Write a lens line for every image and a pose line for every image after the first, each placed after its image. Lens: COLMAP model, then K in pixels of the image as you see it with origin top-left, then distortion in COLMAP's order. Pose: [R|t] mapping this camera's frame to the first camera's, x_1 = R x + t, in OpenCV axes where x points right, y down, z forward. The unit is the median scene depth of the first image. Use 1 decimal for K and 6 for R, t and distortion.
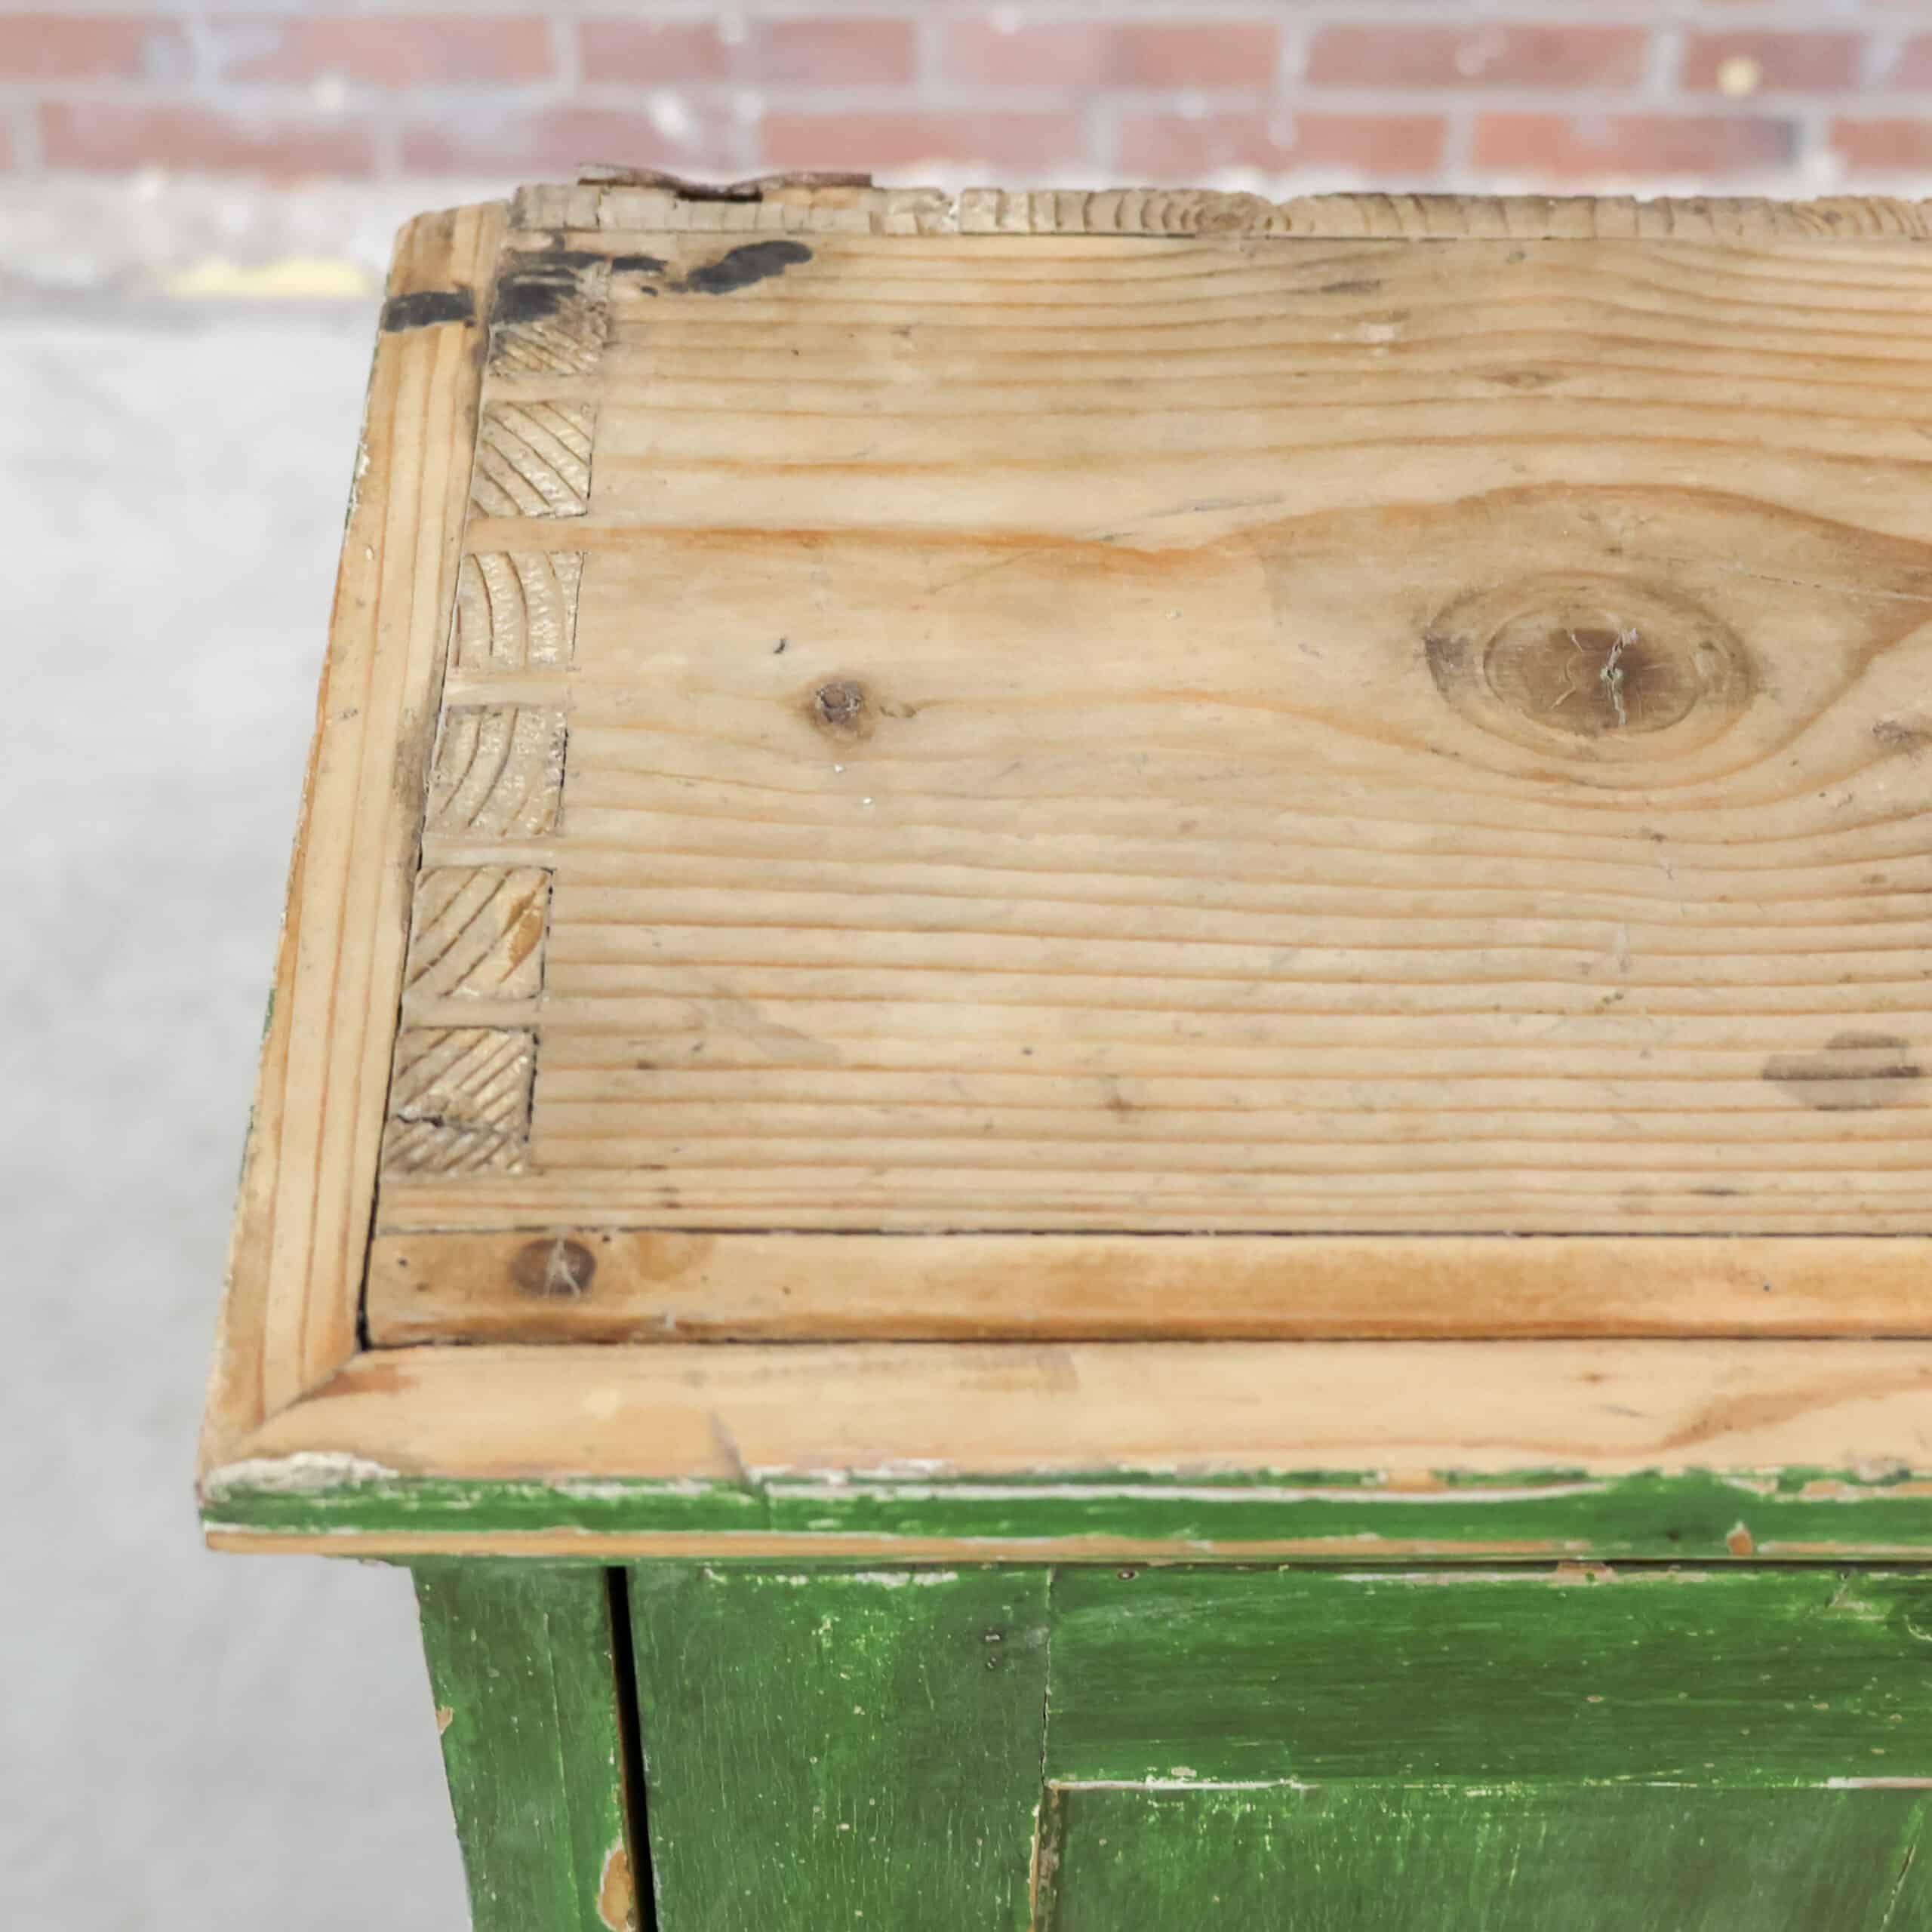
lens RADIAL K [[2131.0, 0, 967.9], [0, 2131.0, 965.8], [0, 0, 1]] dist [0.000895, 0.000000]
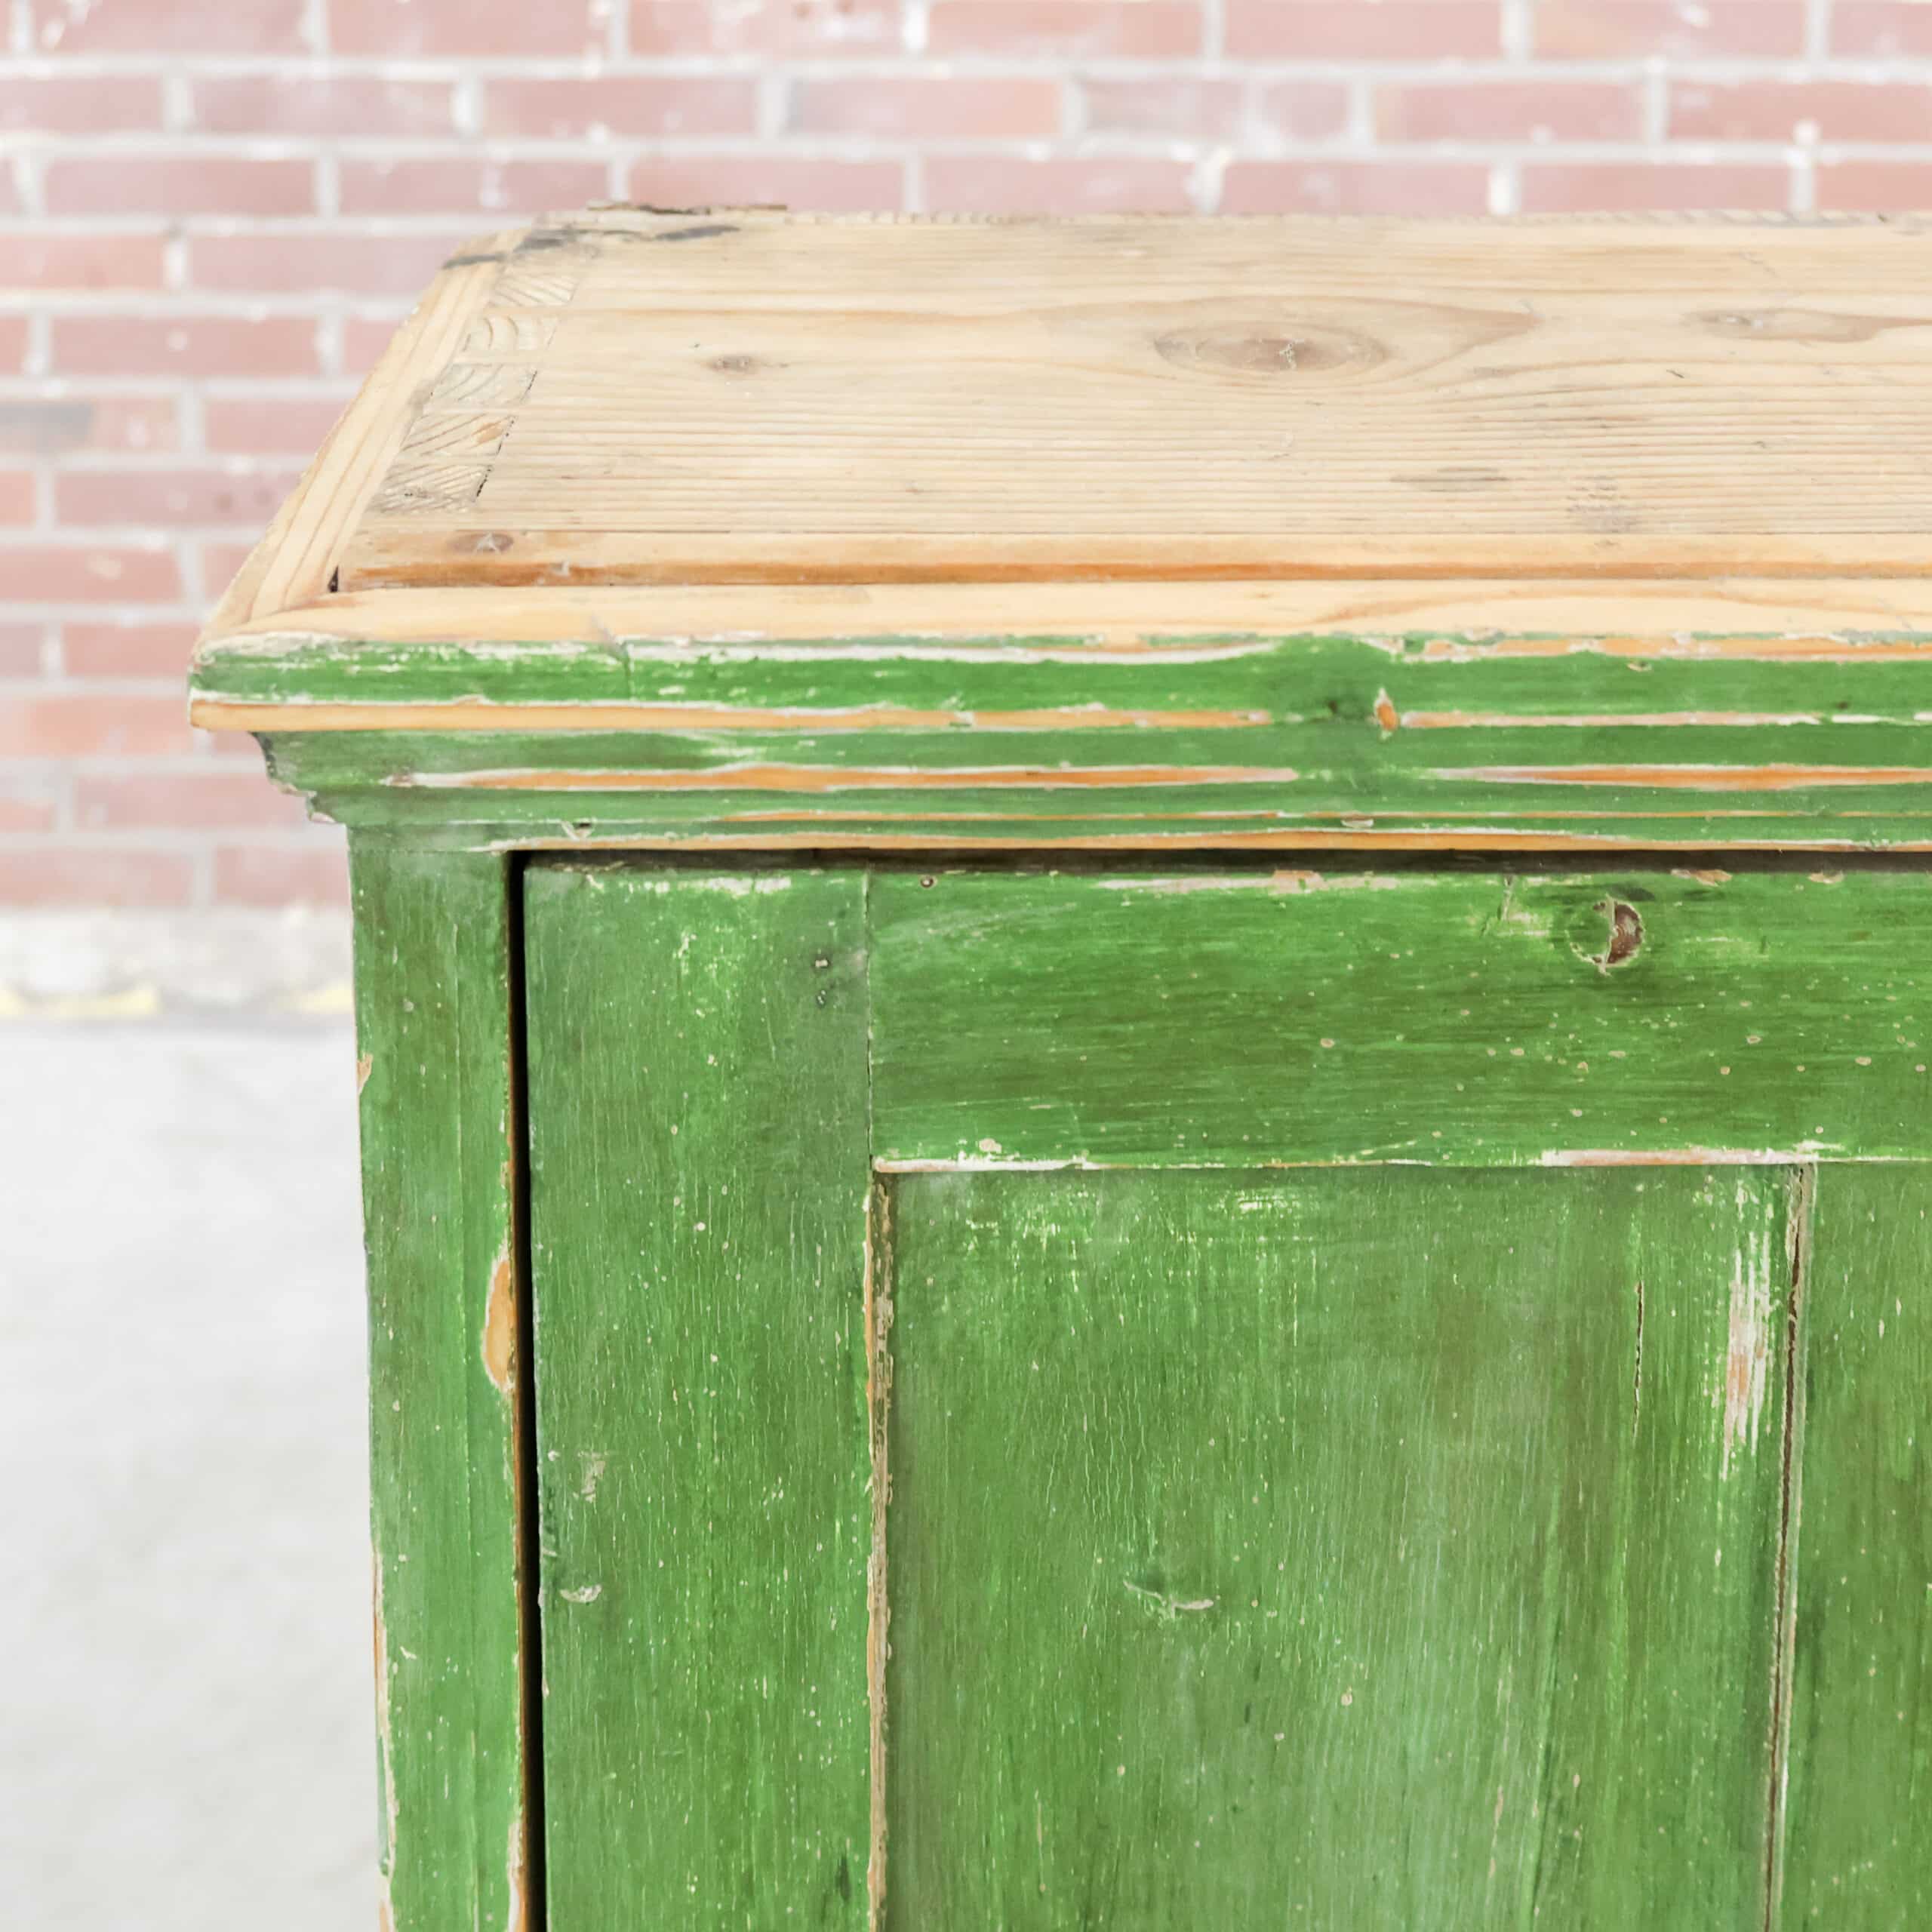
lens RADIAL K [[1862.4, 0, 965.0], [0, 1862.4, 966.1], [0, 0, 1]] dist [-0.002086, 0.000000]
pose [[0.999998, 0.000067, -0.001775, 0.095143], [-0.000723, 0.928191, -0.372104, 0.710578], [0.001623, 0.372105, 0.928189, 0.014152]]
